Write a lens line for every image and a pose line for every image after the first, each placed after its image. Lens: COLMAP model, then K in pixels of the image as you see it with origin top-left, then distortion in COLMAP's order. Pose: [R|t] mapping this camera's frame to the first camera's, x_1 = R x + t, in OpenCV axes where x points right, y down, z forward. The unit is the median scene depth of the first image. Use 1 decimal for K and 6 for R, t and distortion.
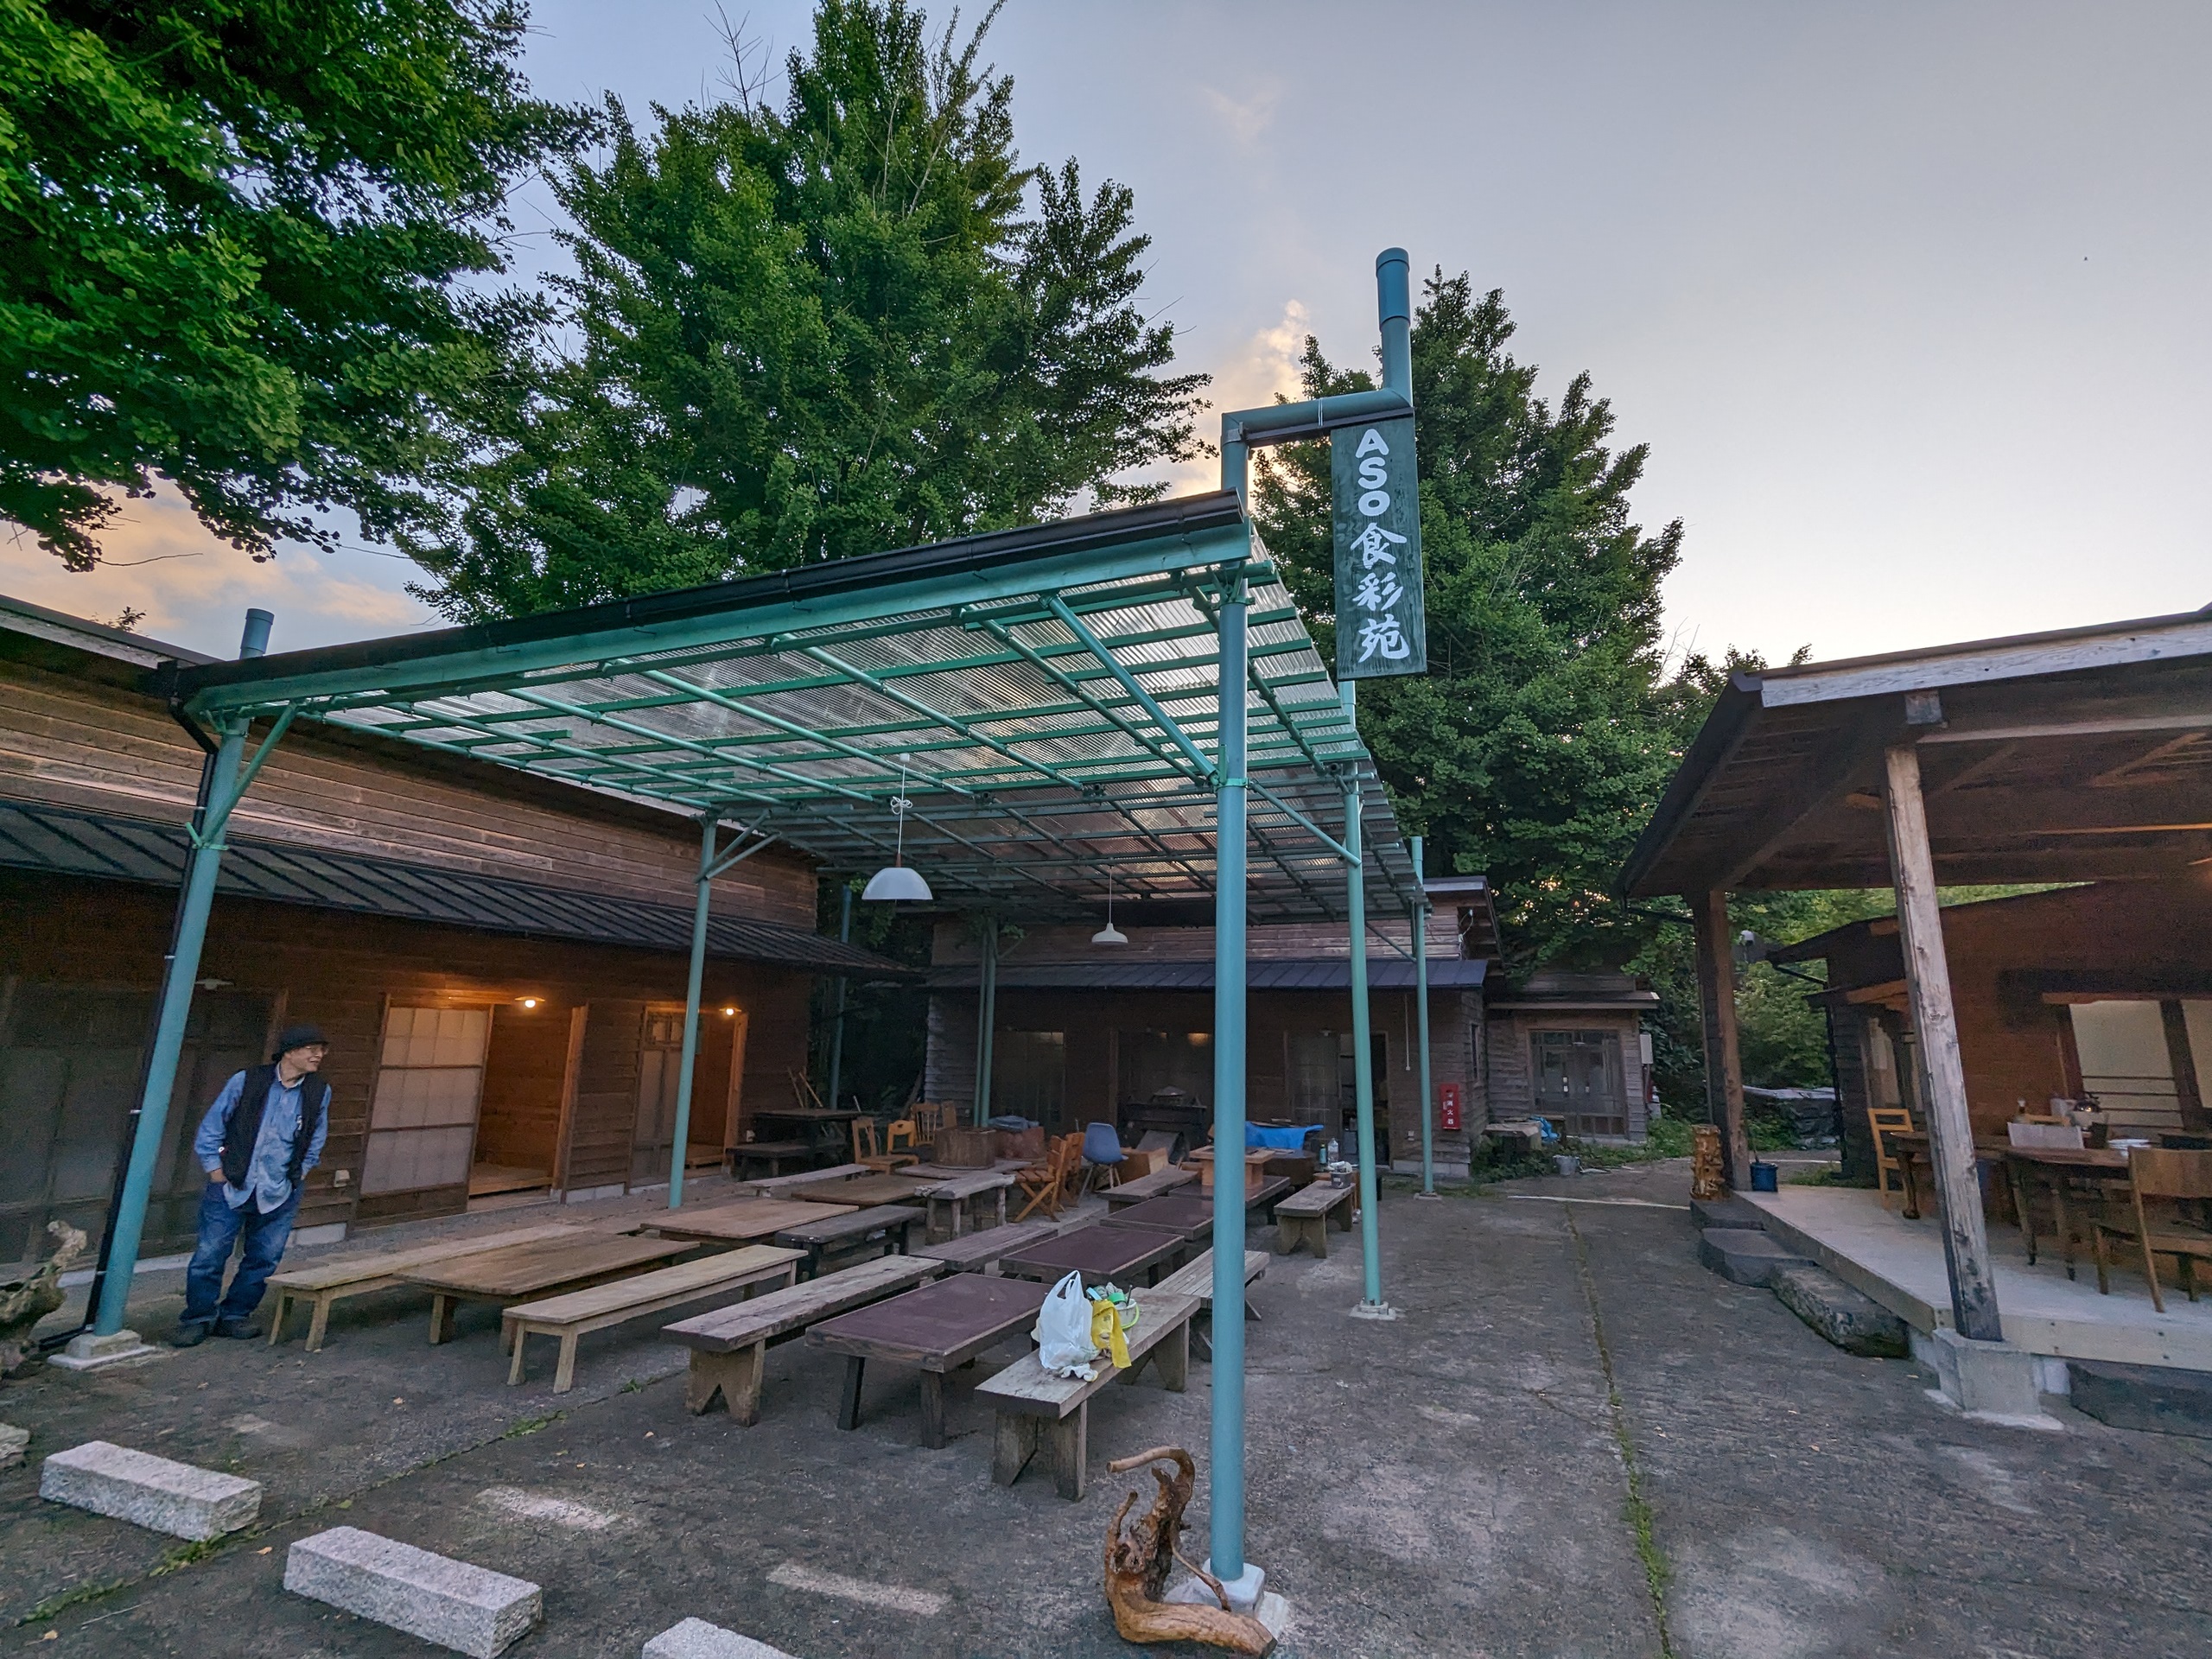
lens RADIAL K [[1055.2, 0, 1106.0], [0, 1055.2, 829.5], [0, 0, 1]] dist [-0.001250, 0.004906]
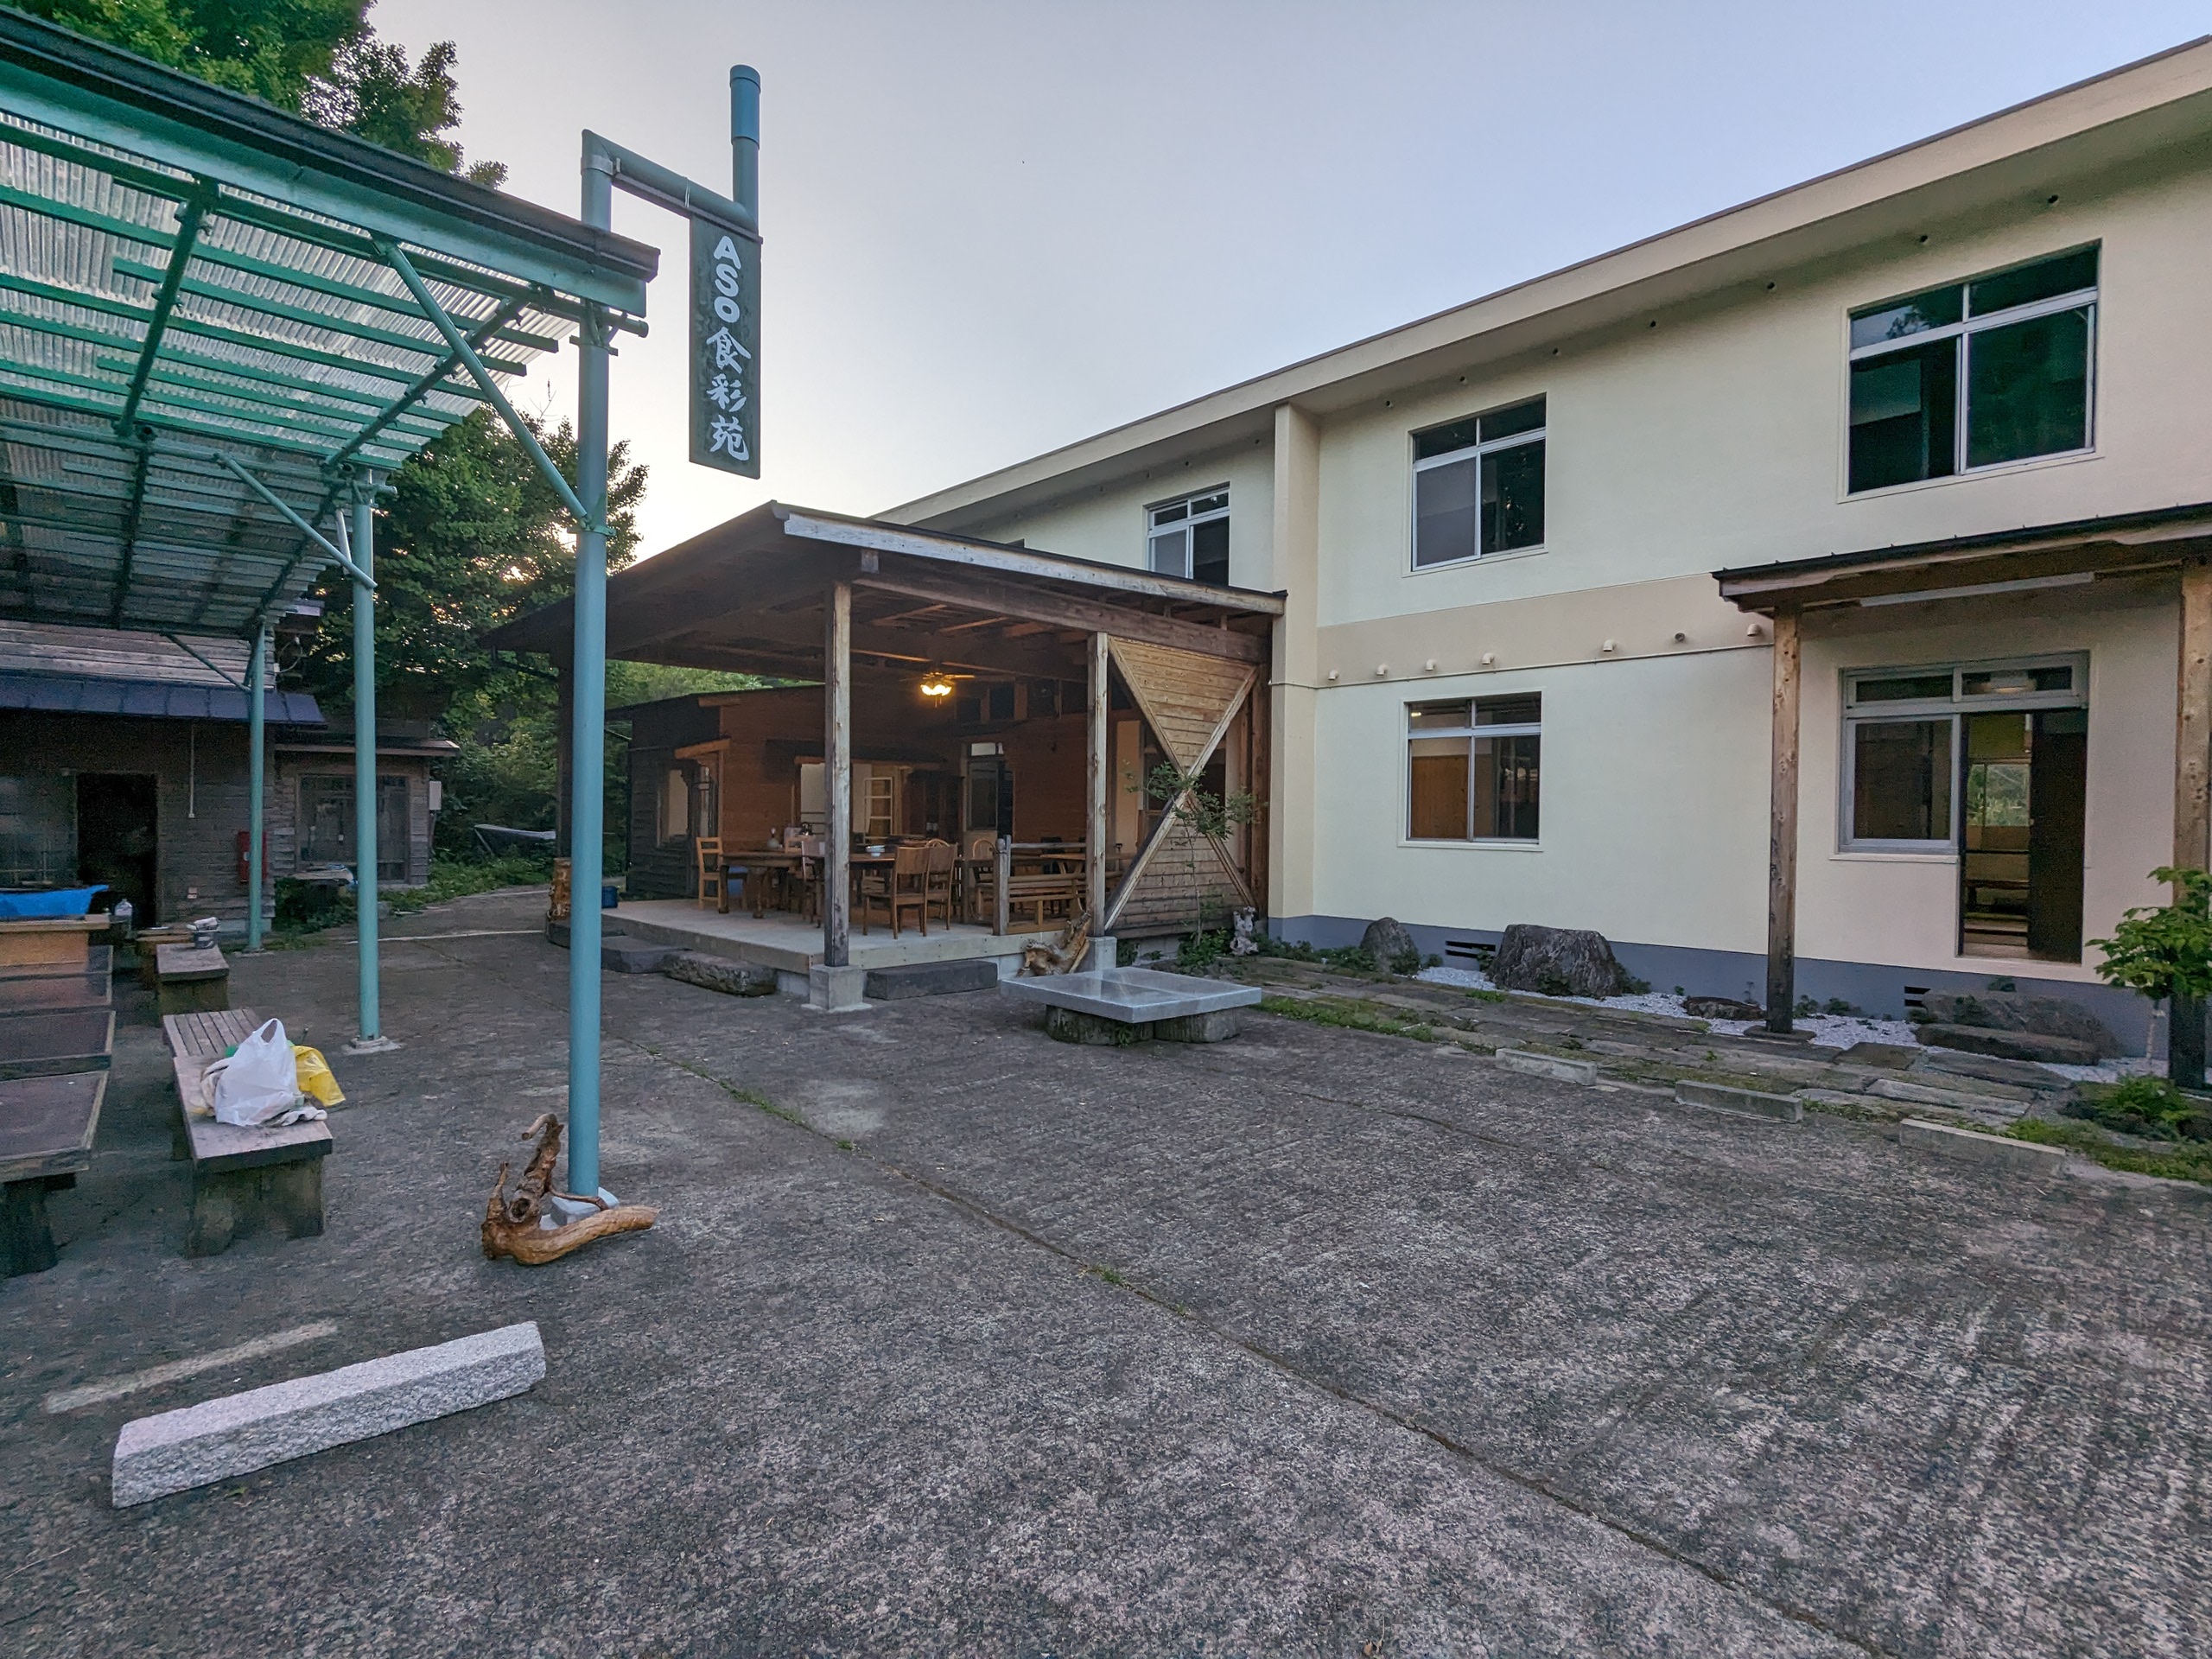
lens RADIAL K [[992.8, 0, 1153.2], [0, 992.8, 835.1], [0, 0, 1]] dist [-0.000605, 0.000241]
pose [[0.404893, -0.033157, 0.913763, -0.488775], [-0.186132, 0.975429, 0.117871, 0.028811], [-0.895219, -0.217805, 0.388773, 0.040872]]
